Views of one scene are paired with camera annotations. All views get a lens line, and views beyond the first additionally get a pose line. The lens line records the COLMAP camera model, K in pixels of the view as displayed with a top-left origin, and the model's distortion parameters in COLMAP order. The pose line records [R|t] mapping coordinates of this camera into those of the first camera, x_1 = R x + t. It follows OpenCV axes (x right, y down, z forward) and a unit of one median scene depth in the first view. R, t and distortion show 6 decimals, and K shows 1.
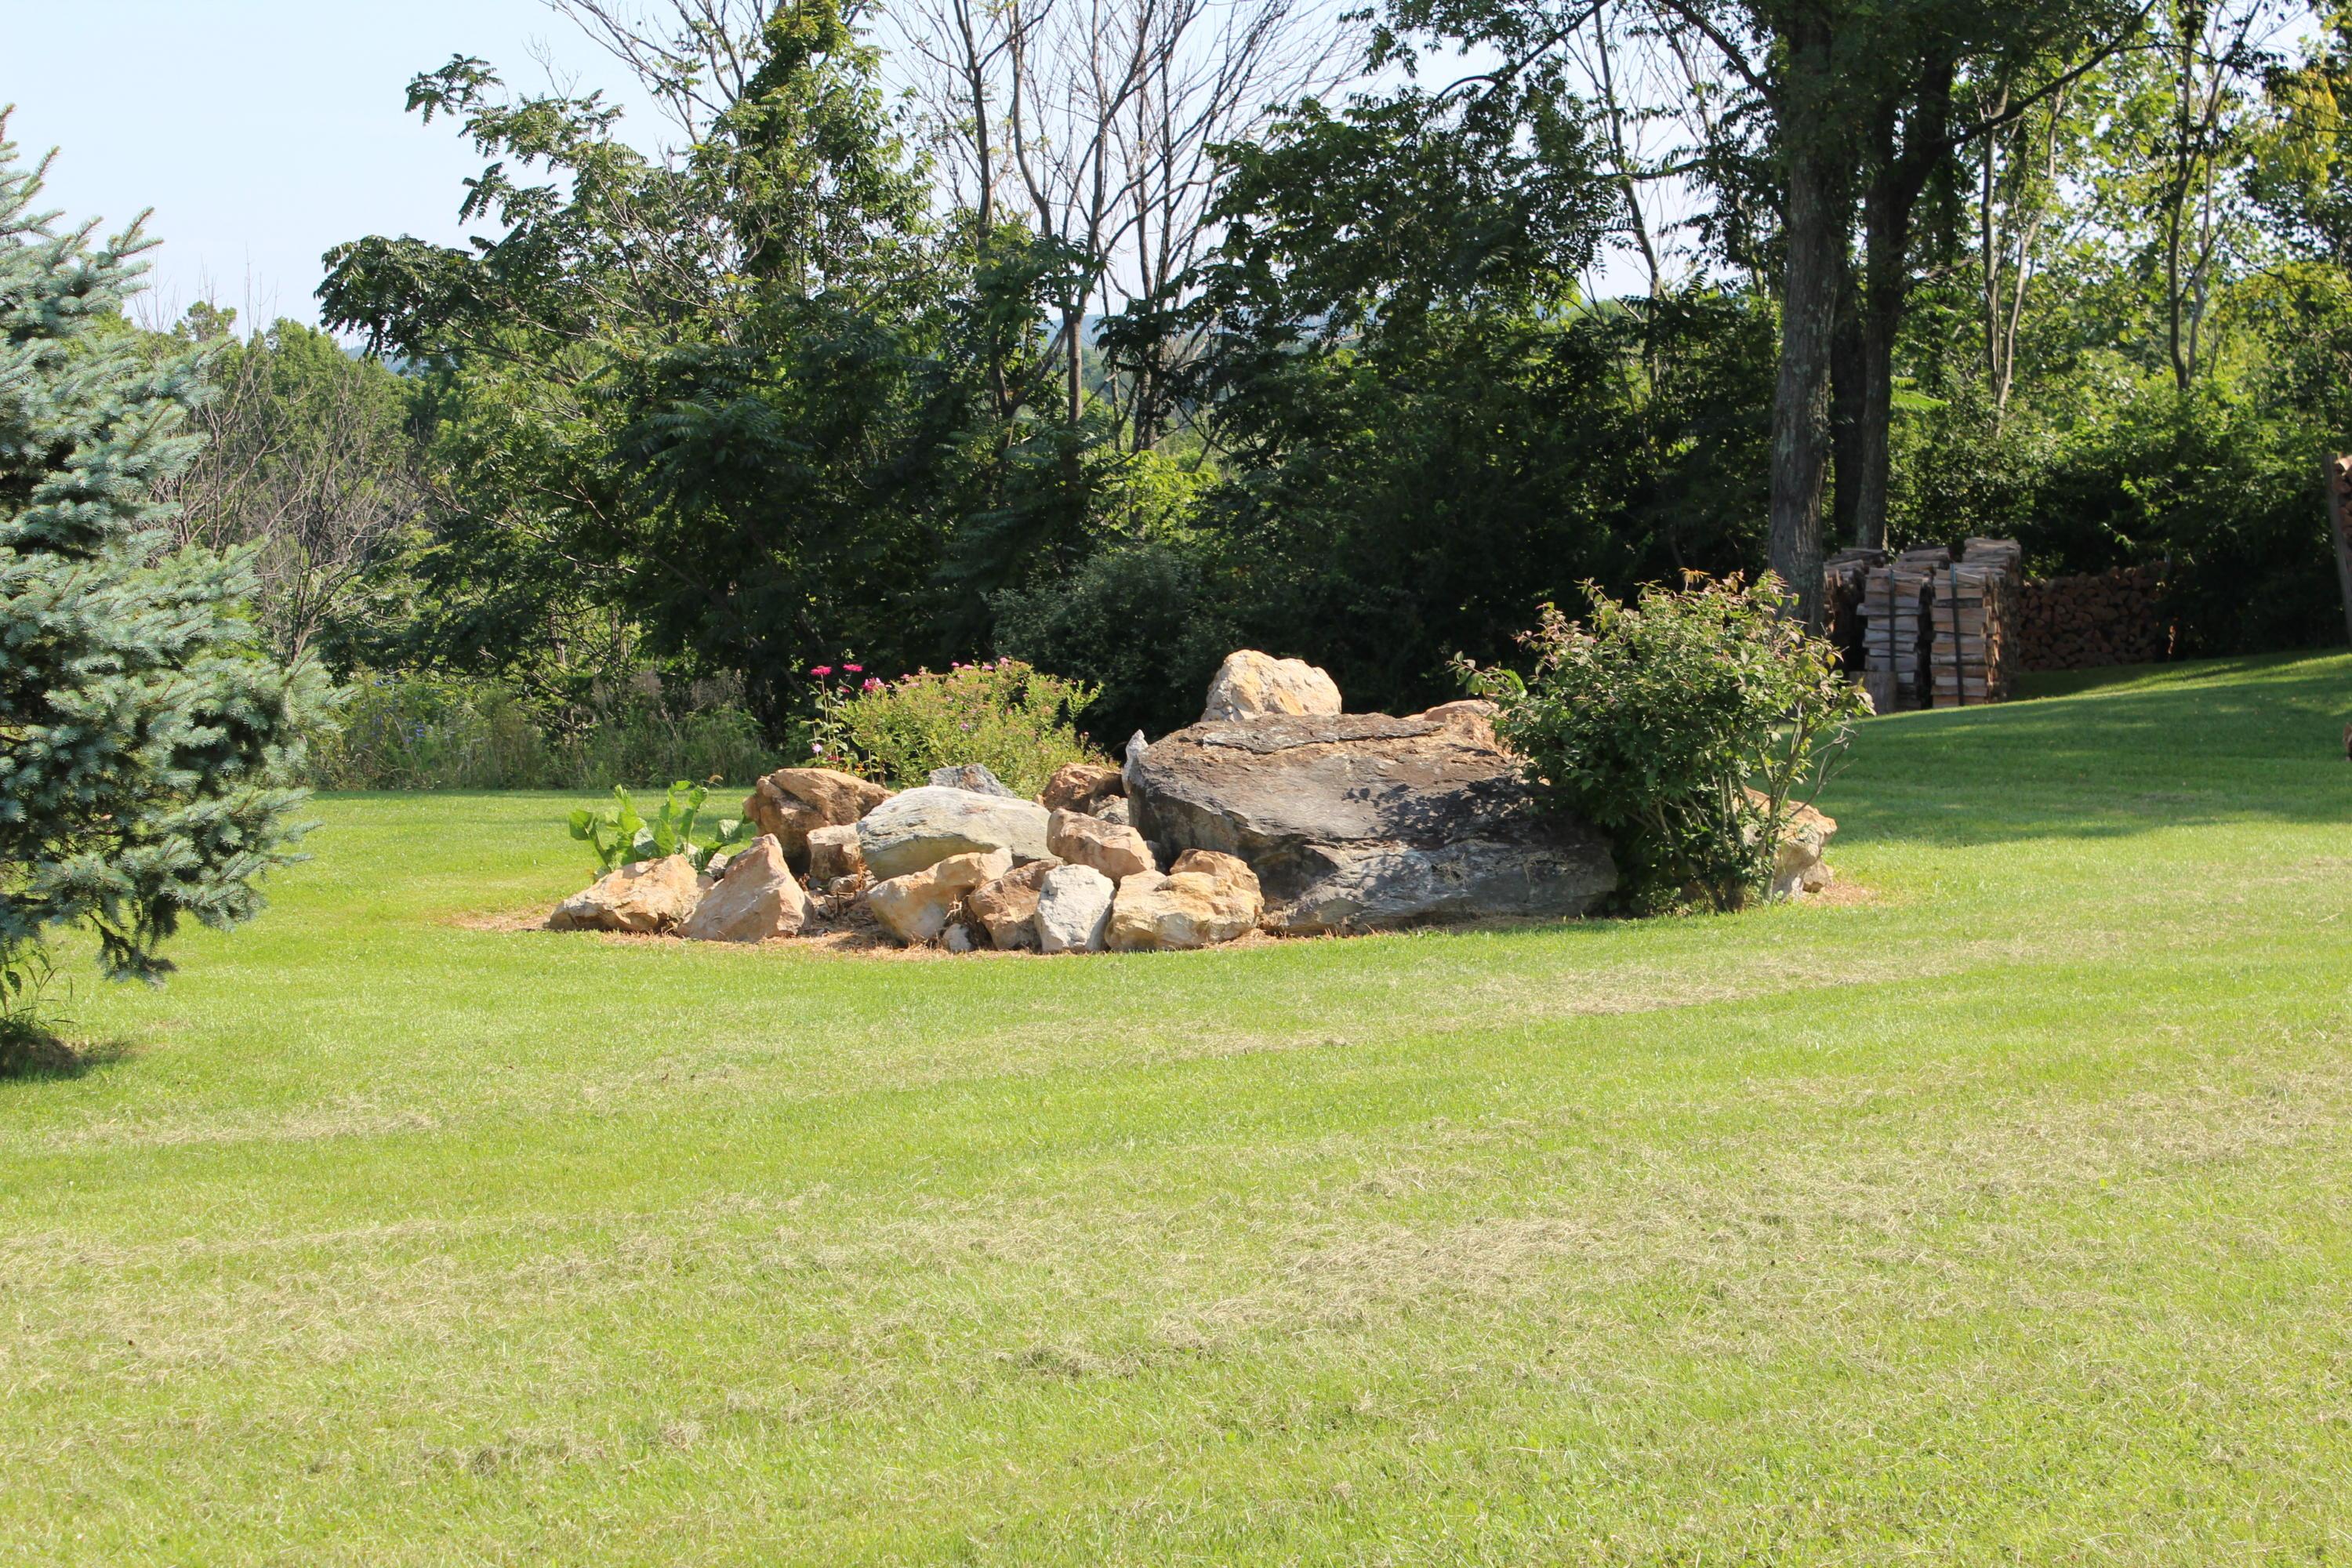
lens RADIAL K [[4798.4, 0, 1176.4], [0, 4798.4, 783.9], [0, 0, 1]] dist [0.019529, 0.000000]
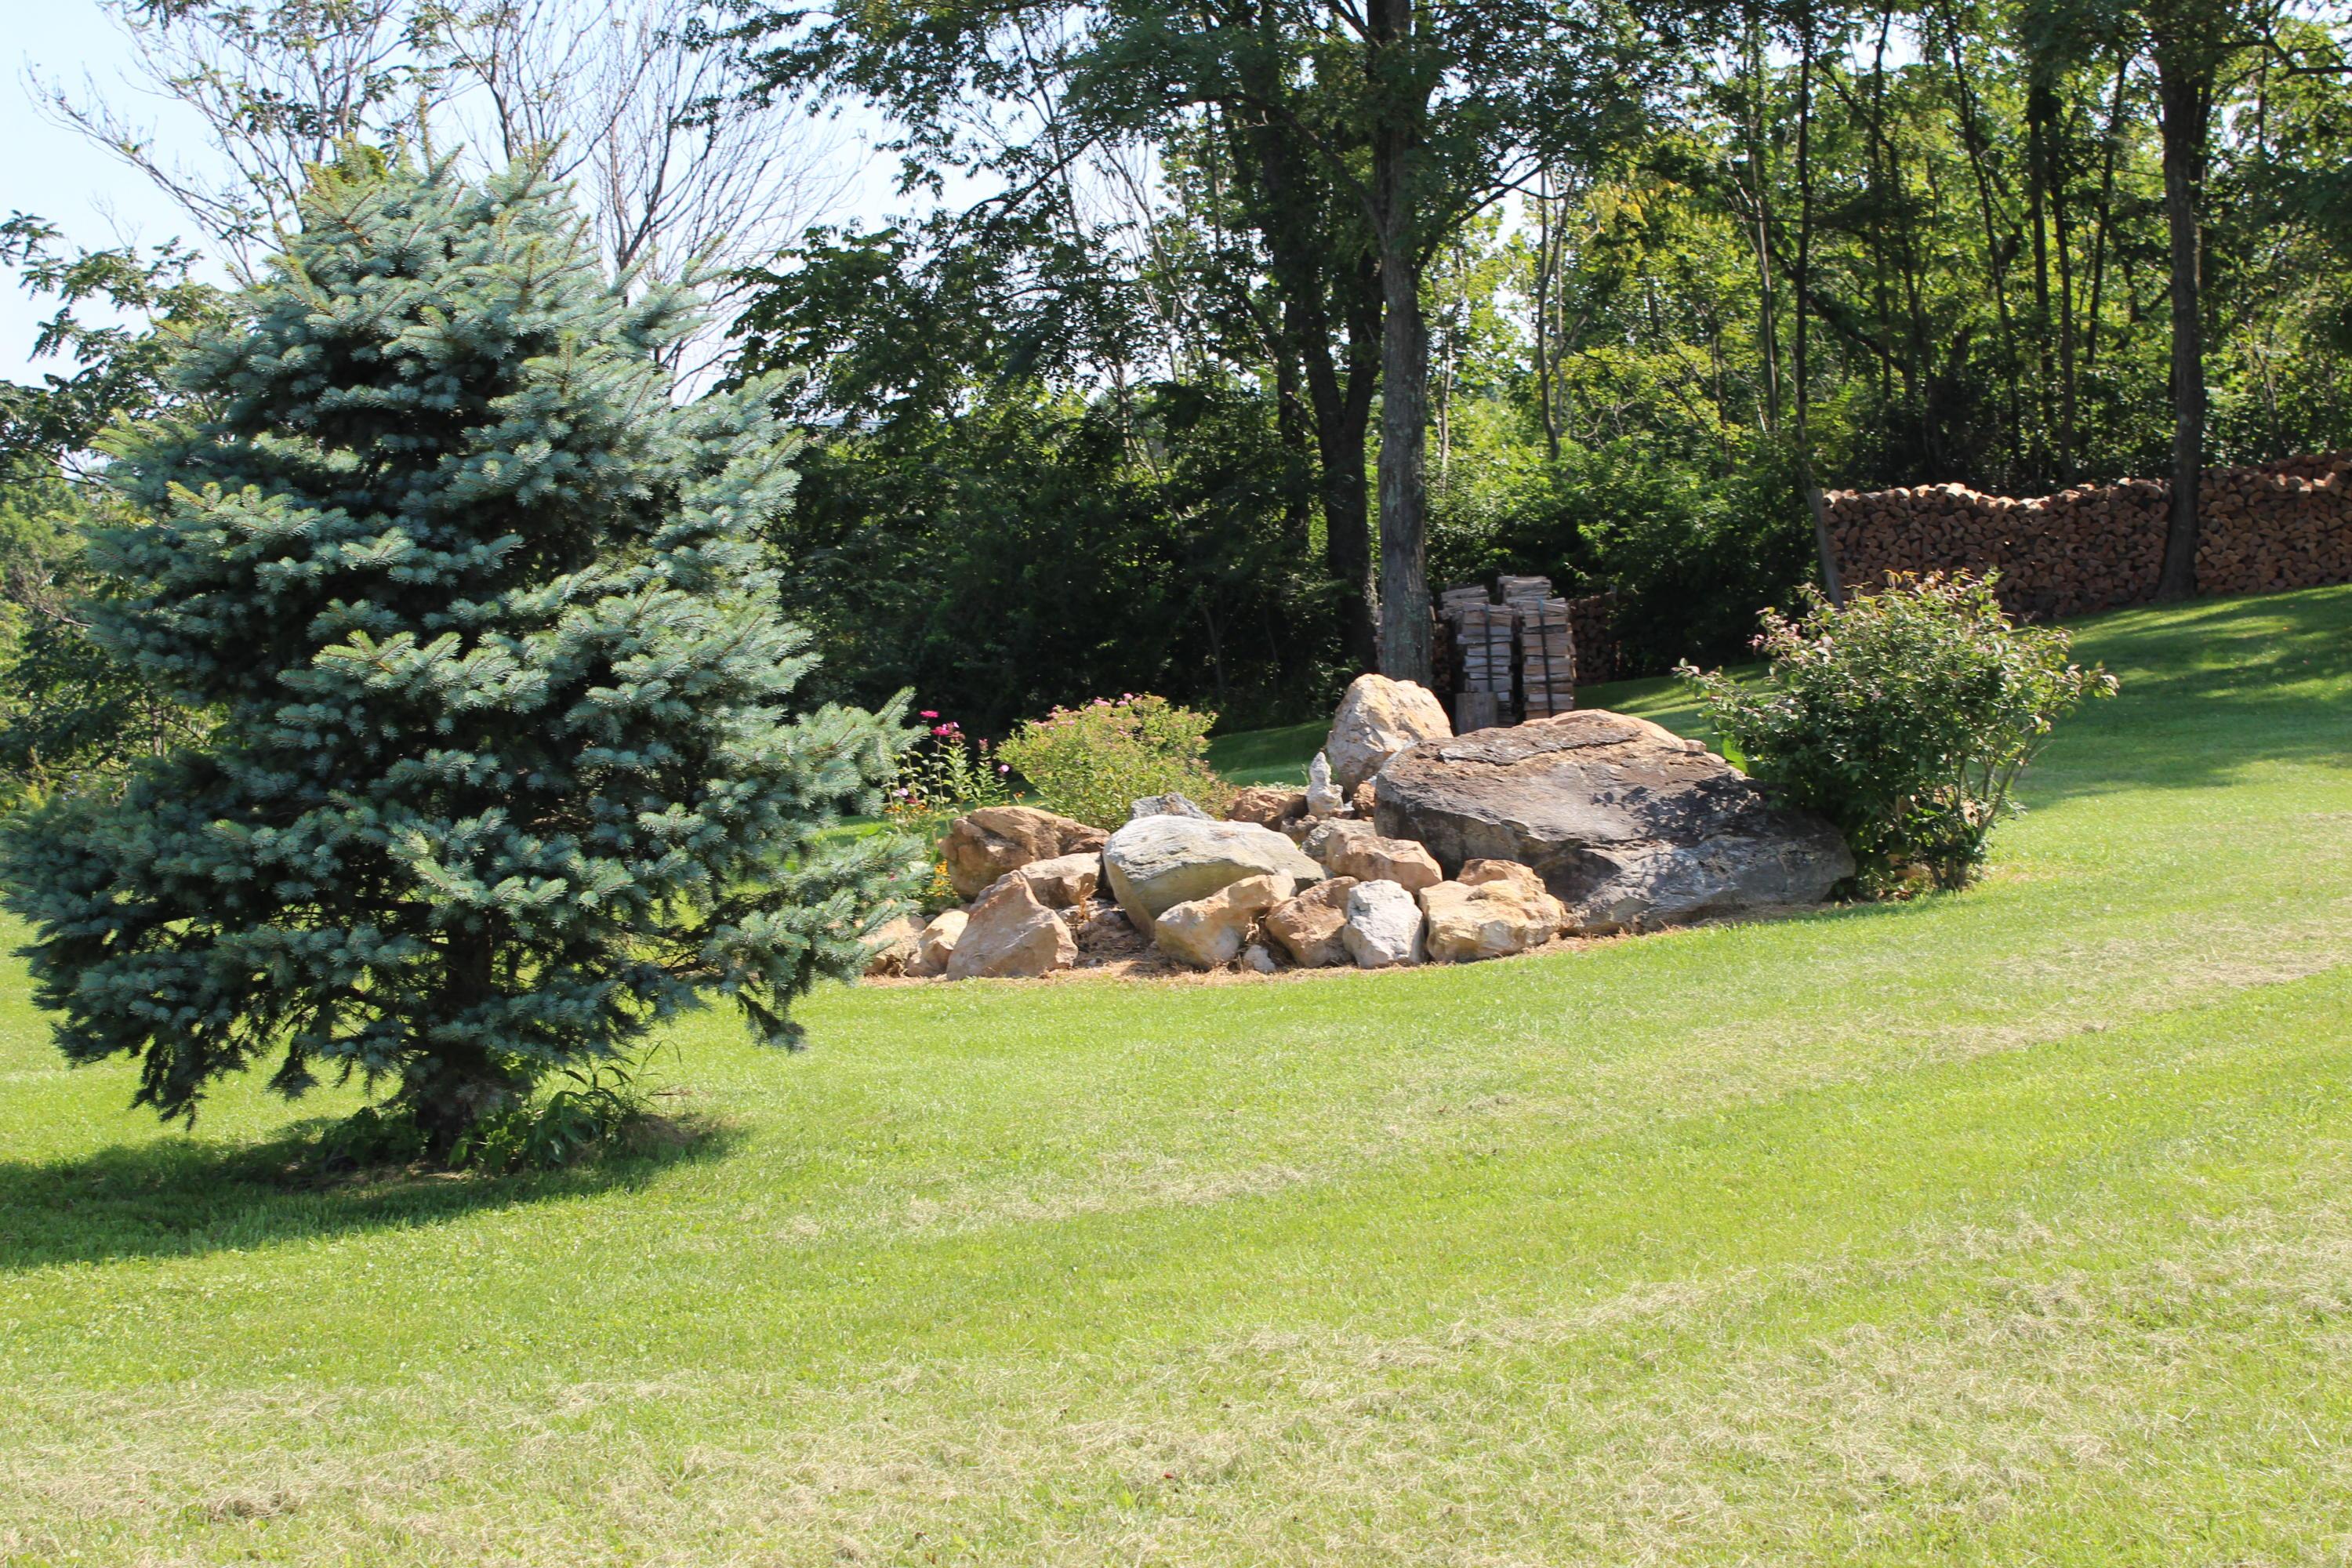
lens RADIAL K [[4011.7, 0, 1175.6], [0, 4011.7, 783.8], [0, 0, 1]] dist [0.000773, 0.000000]
pose [[0.982555, -0.053759, 0.178033, -0.207992], [0.055576, 0.998441, -0.005232, -0.001664], [-0.177475, 0.015035, 0.984011, 0.154266]]
